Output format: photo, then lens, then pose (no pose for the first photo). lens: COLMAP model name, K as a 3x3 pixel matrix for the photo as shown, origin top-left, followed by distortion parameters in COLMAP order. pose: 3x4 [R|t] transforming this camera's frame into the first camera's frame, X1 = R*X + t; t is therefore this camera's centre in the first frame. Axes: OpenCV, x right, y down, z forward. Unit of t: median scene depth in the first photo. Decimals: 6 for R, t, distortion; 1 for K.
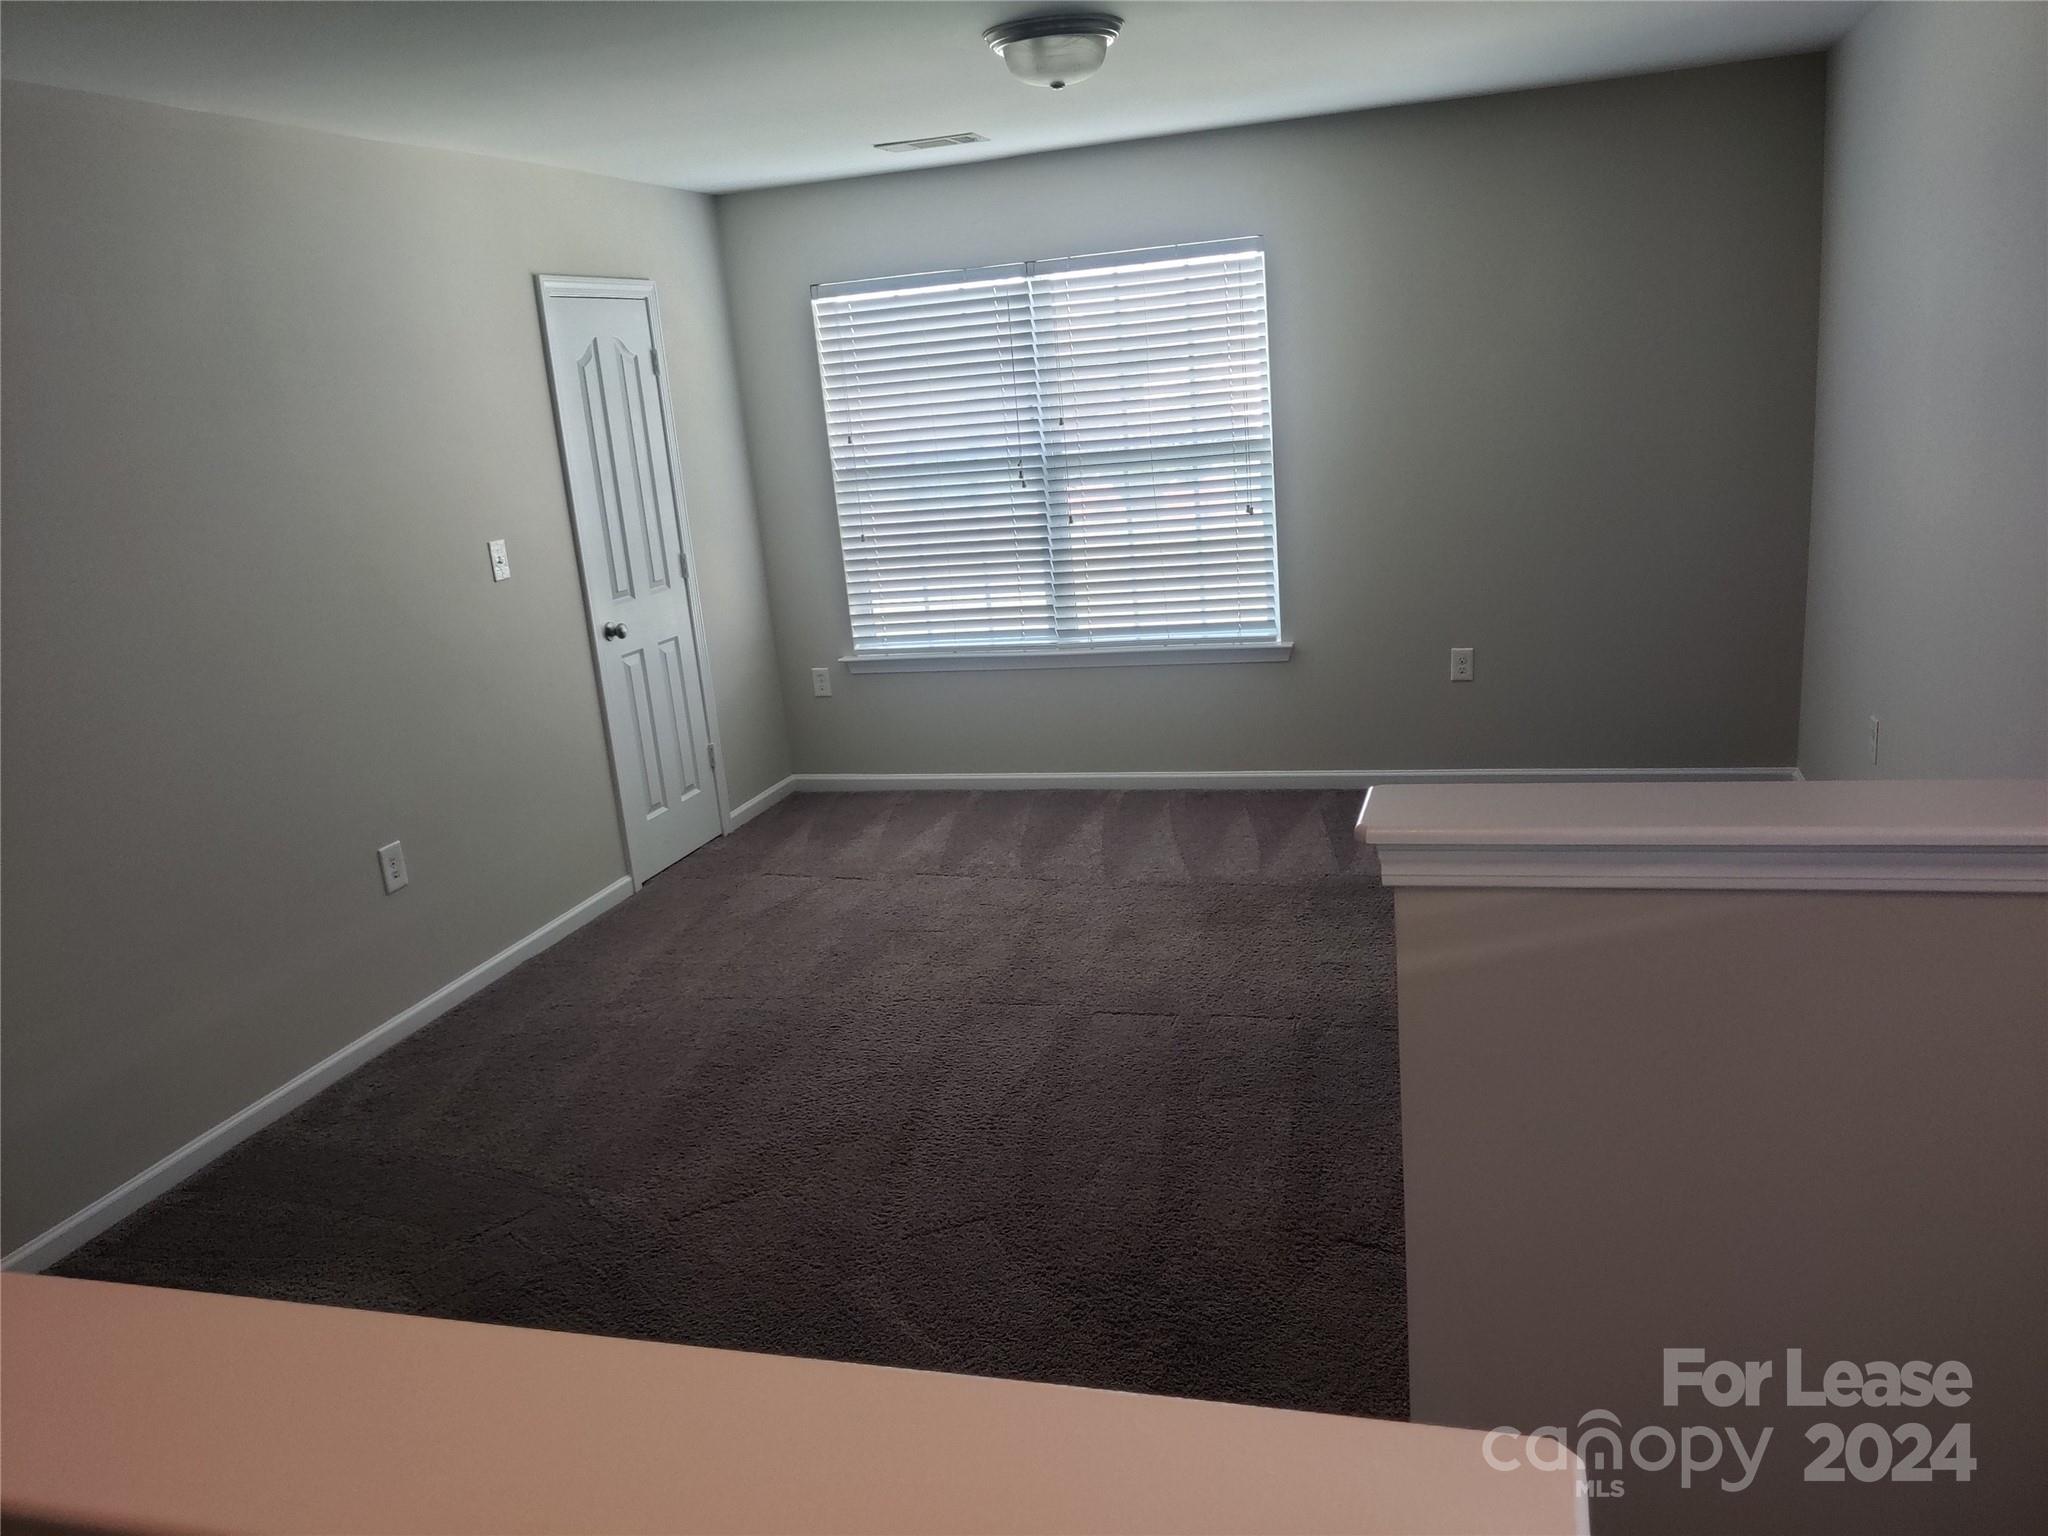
lens RADIAL K [[1562.1, 0, 1020.3], [0, 1562.1, 789.2], [0, 0, 1]] dist [0.024417, -0.015084]
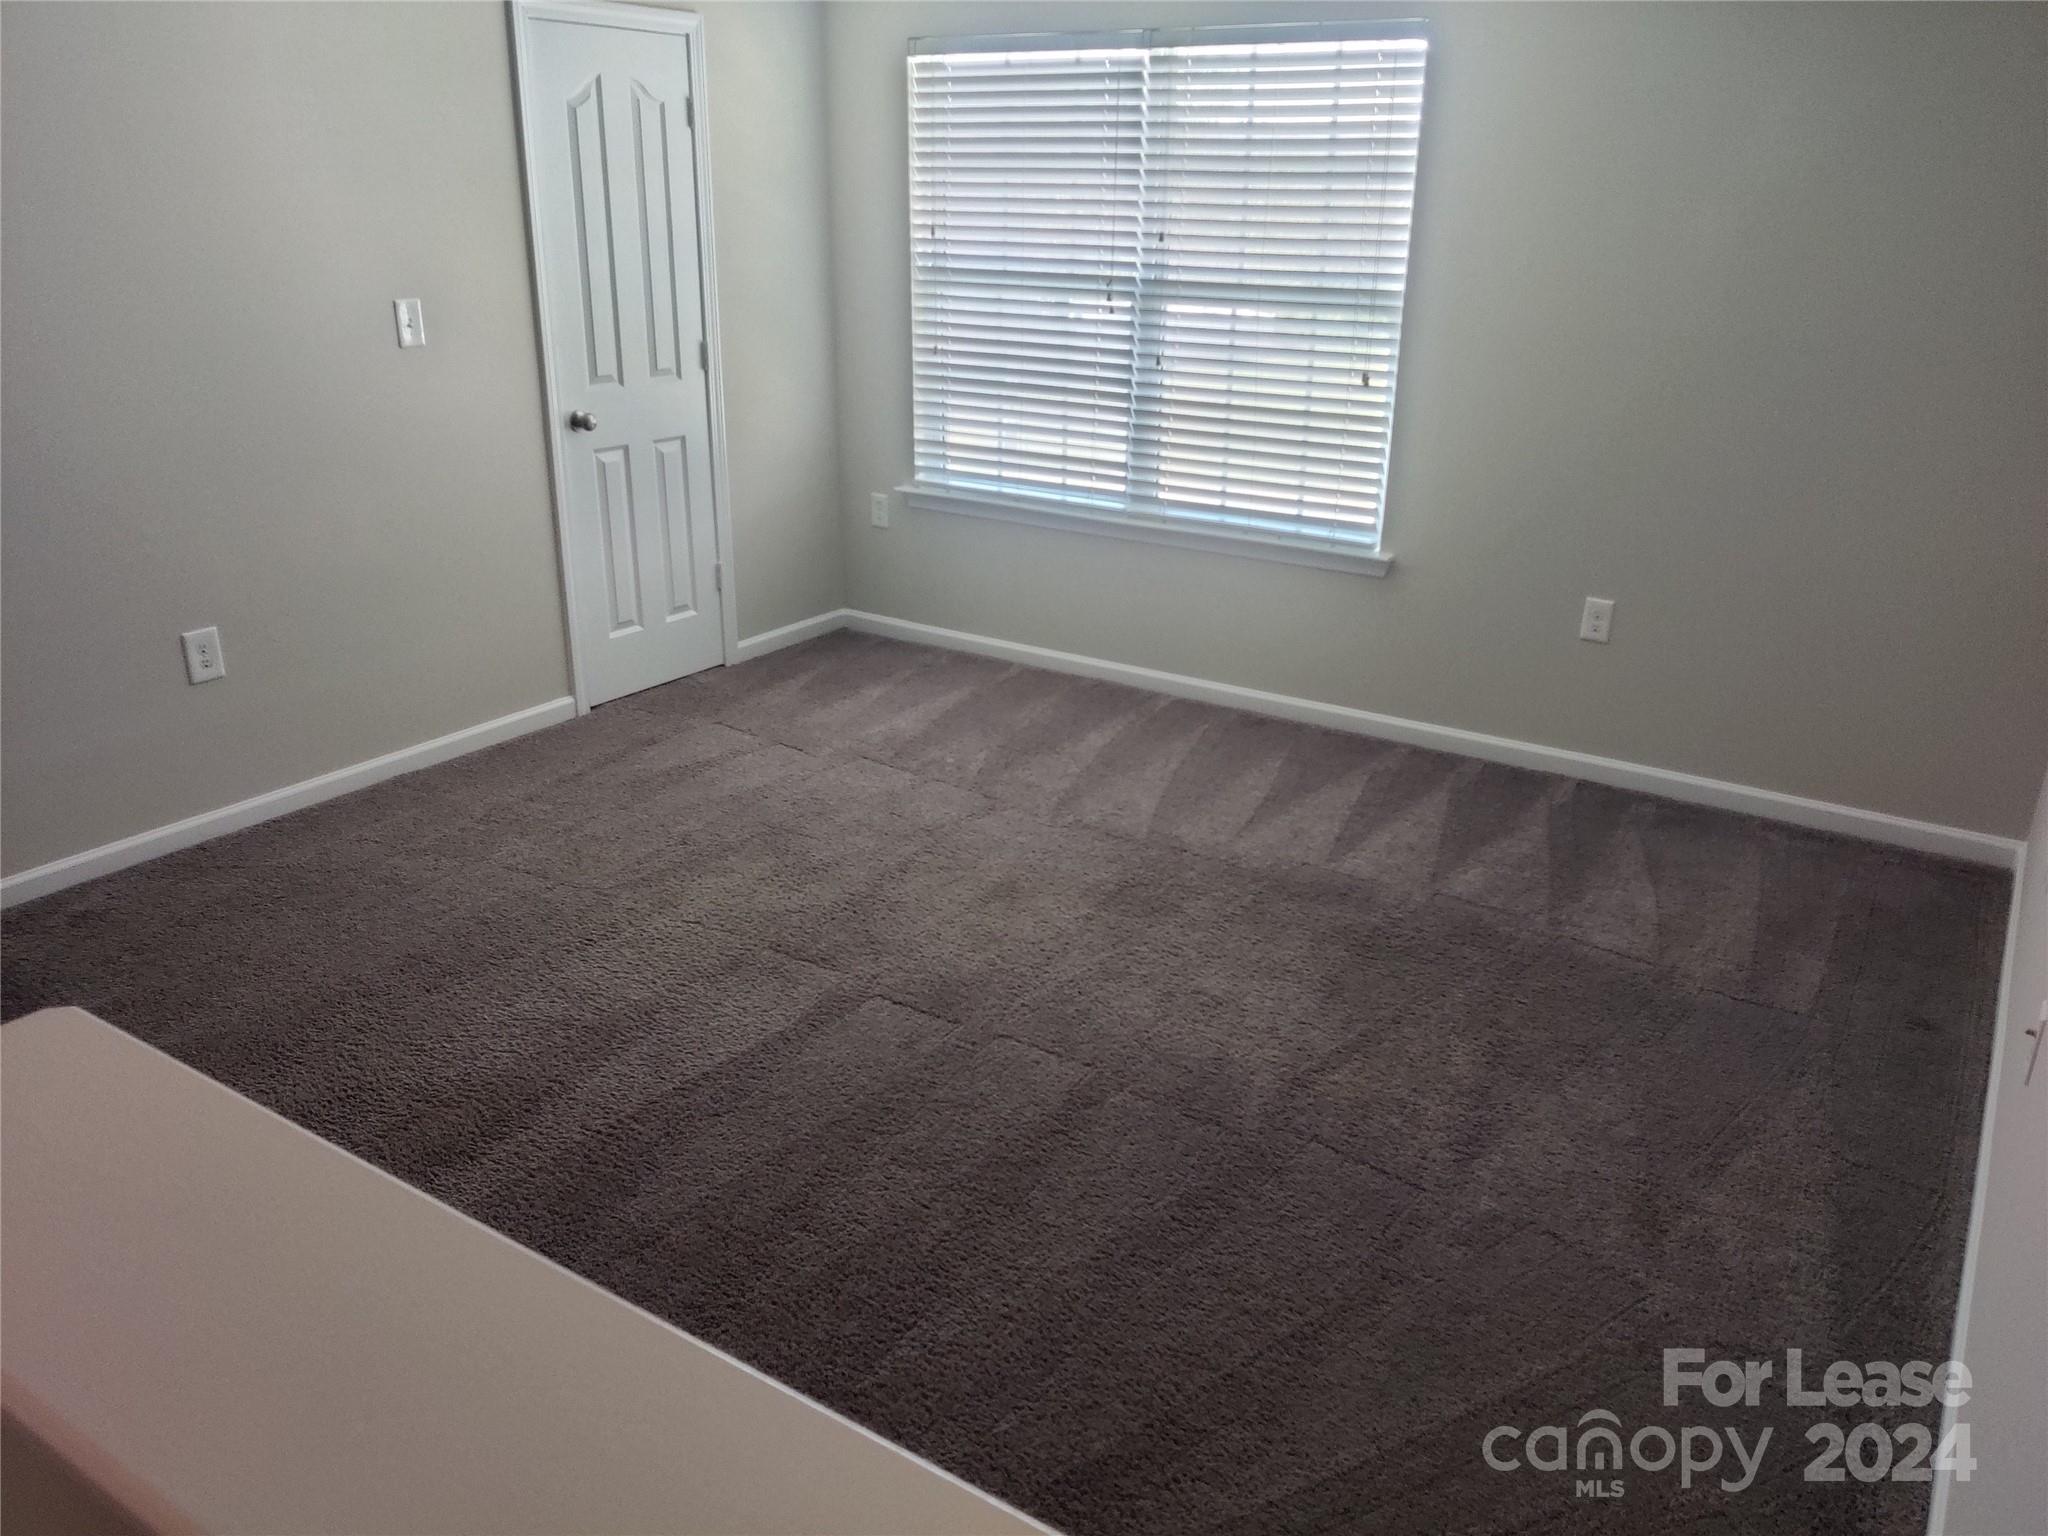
lens RADIAL K [[1562.1, 0, 1031.8], [0, 1562.1, 749.4], [0, 0, 1]] dist [0.024417, -0.015084]
pose [[0.956704, 0.188525, -0.221757, 0.195257], [-0.165811, 0.979181, 0.117098, -0.060601], [0.239216, -0.075259, 0.968045, 0.180874]]
